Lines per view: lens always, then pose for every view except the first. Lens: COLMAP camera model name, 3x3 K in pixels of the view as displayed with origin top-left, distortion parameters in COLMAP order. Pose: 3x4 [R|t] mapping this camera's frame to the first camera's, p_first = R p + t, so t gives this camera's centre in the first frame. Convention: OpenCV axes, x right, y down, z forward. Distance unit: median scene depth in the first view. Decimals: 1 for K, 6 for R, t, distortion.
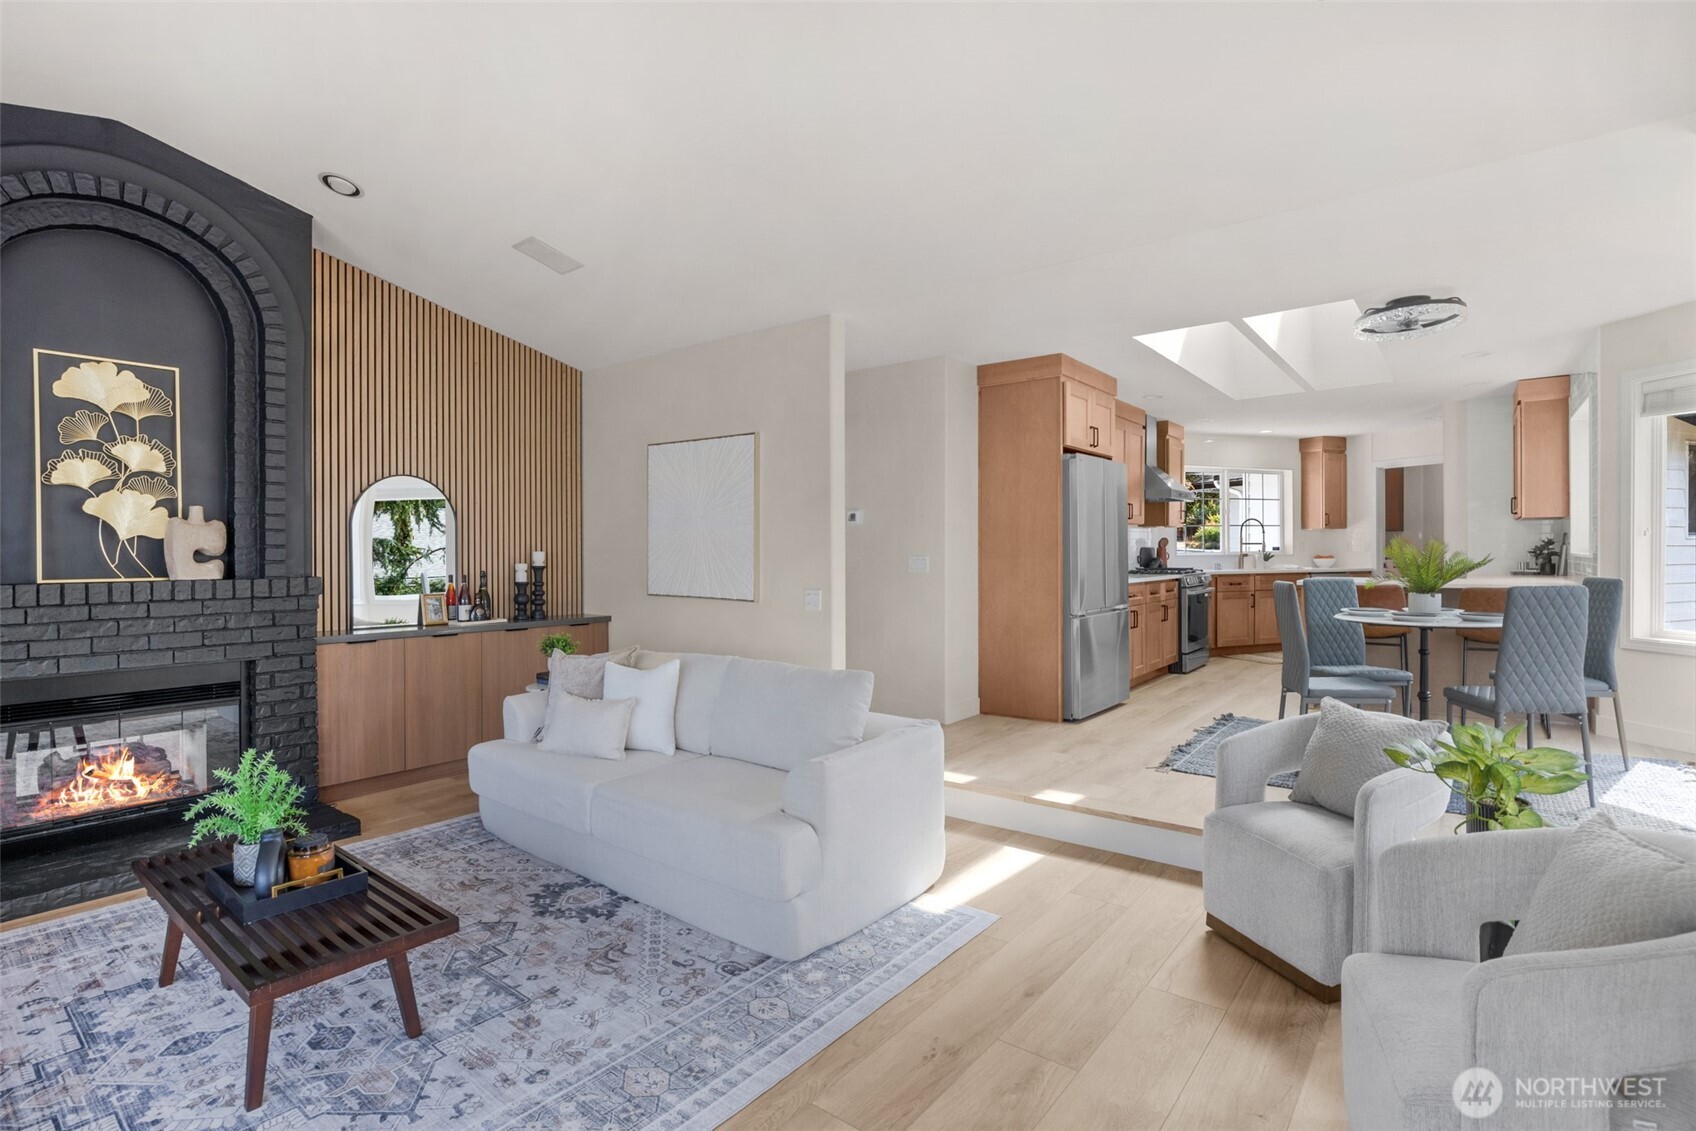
lens RADIAL K [[784.8, 0, 872.0], [0, 784.8, 562.8], [0, 0, 1]] dist [0.000132, 0.000045]
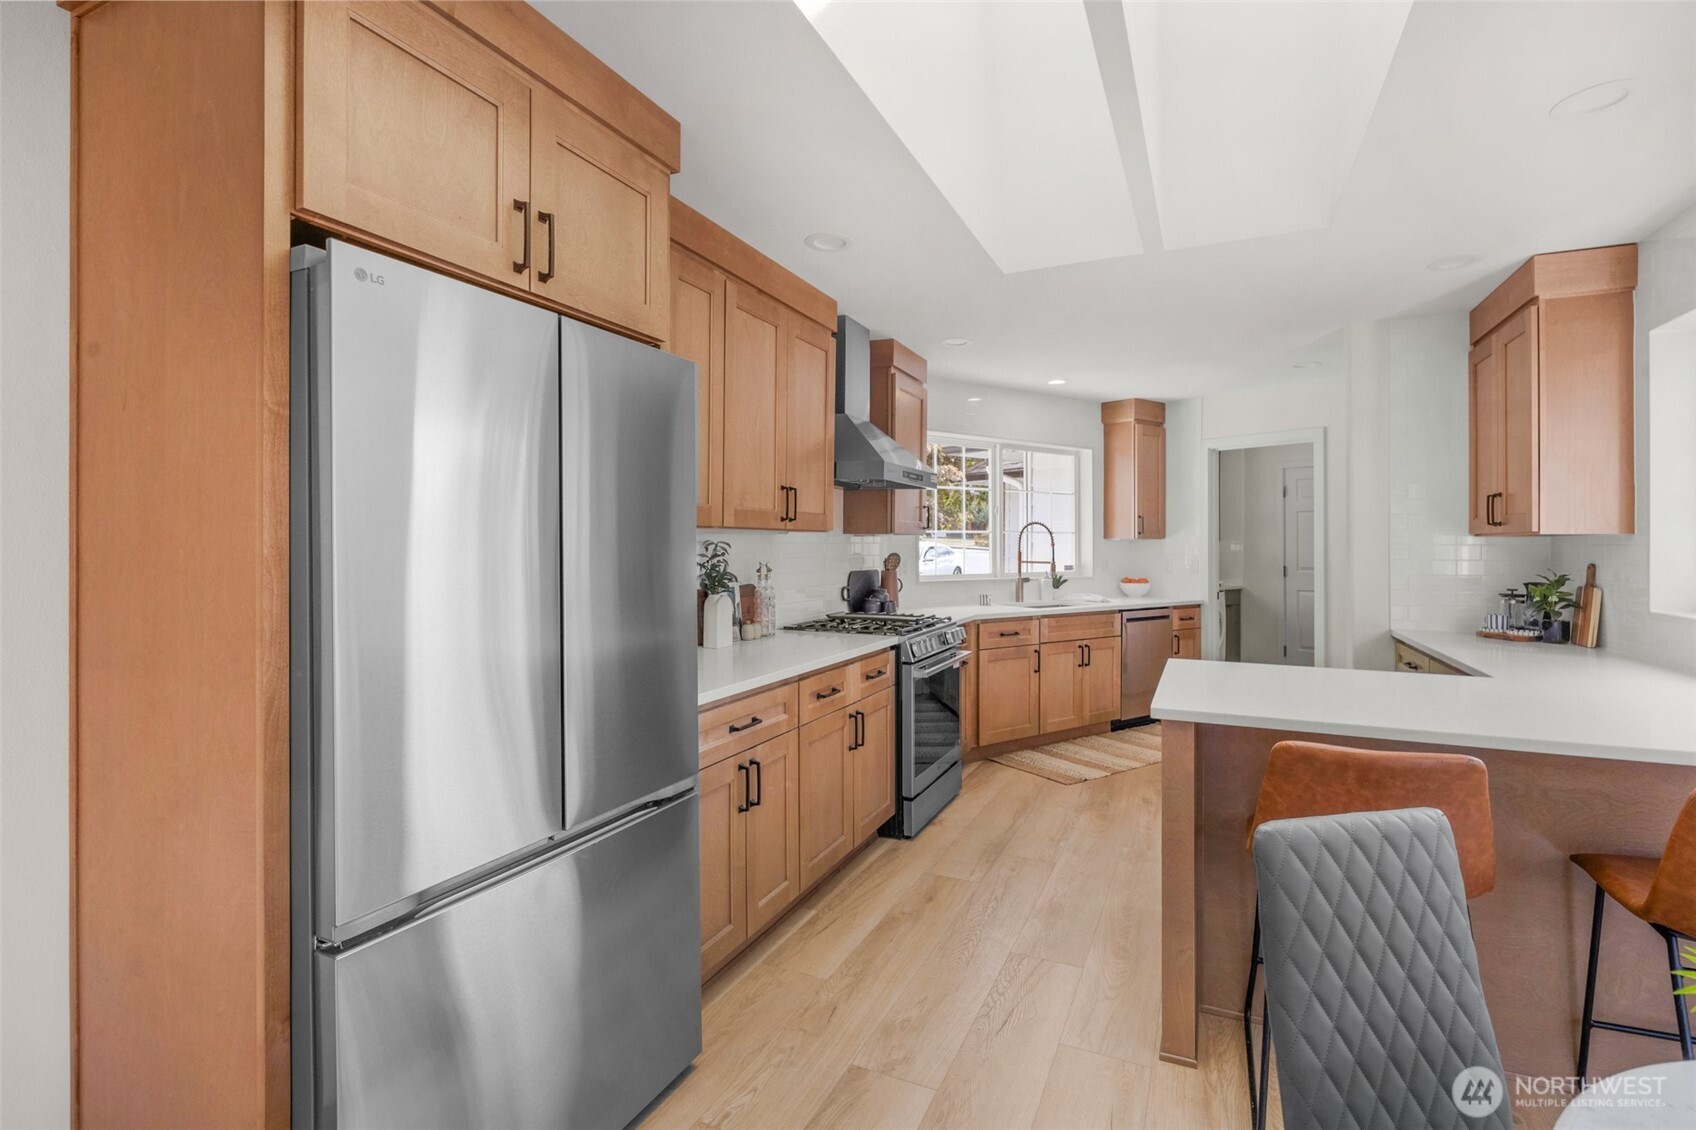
lens RADIAL K [[797.5, 0, 852.0], [0, 797.5, 548.1], [0, 0, 1]] dist [0.000693, -0.000031]
pose [[0.974918, 0.007730, 0.222429, 0.211727], [-0.005031, 0.999907, -0.012701, -0.028272], [-0.222506, 0.011264, 0.974866, 0.436809]]
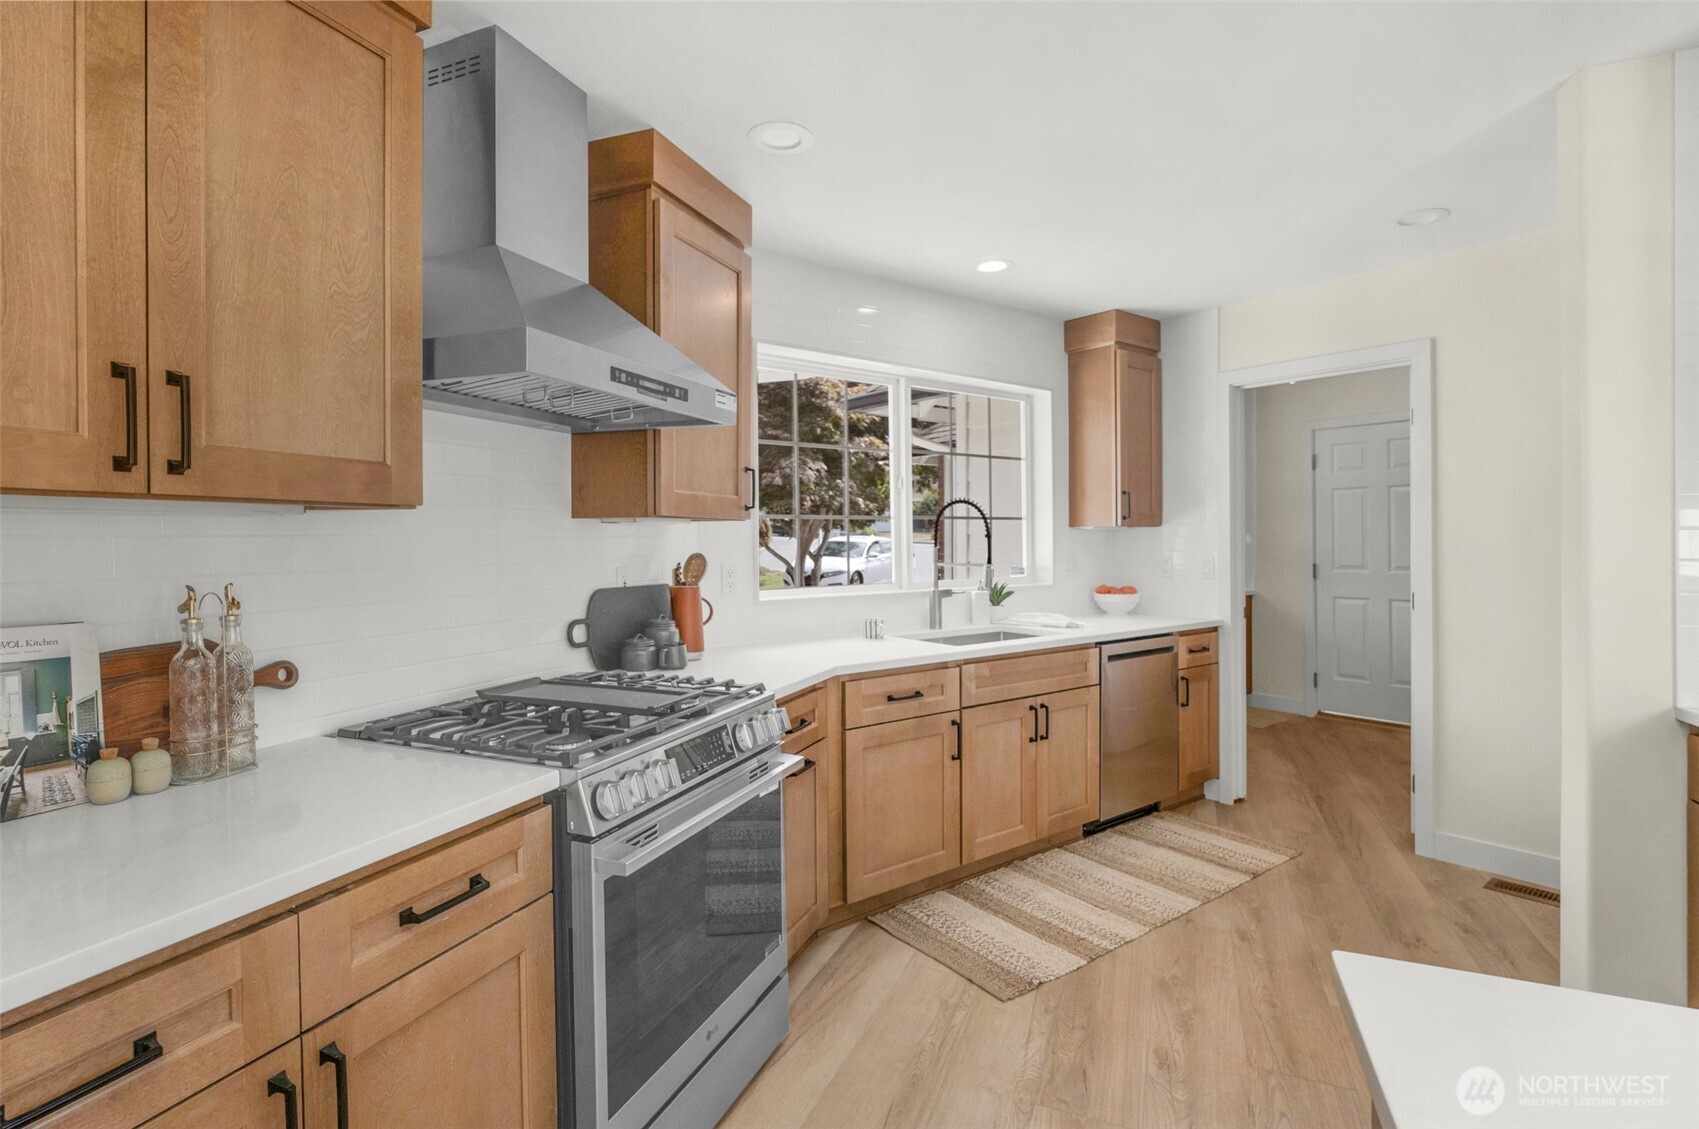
lens RADIAL K [[814.0, 0, 823.7], [0, 814.0, 550.1], [0, 0, 1]] dist [-0.003674, -0.000239]
pose [[0.971238, -0.002961, 0.238092, 0.342539], [0.004143, 0.999981, -0.004465, -0.031940], [-0.238075, 0.005323, 0.971232, 0.663850]]
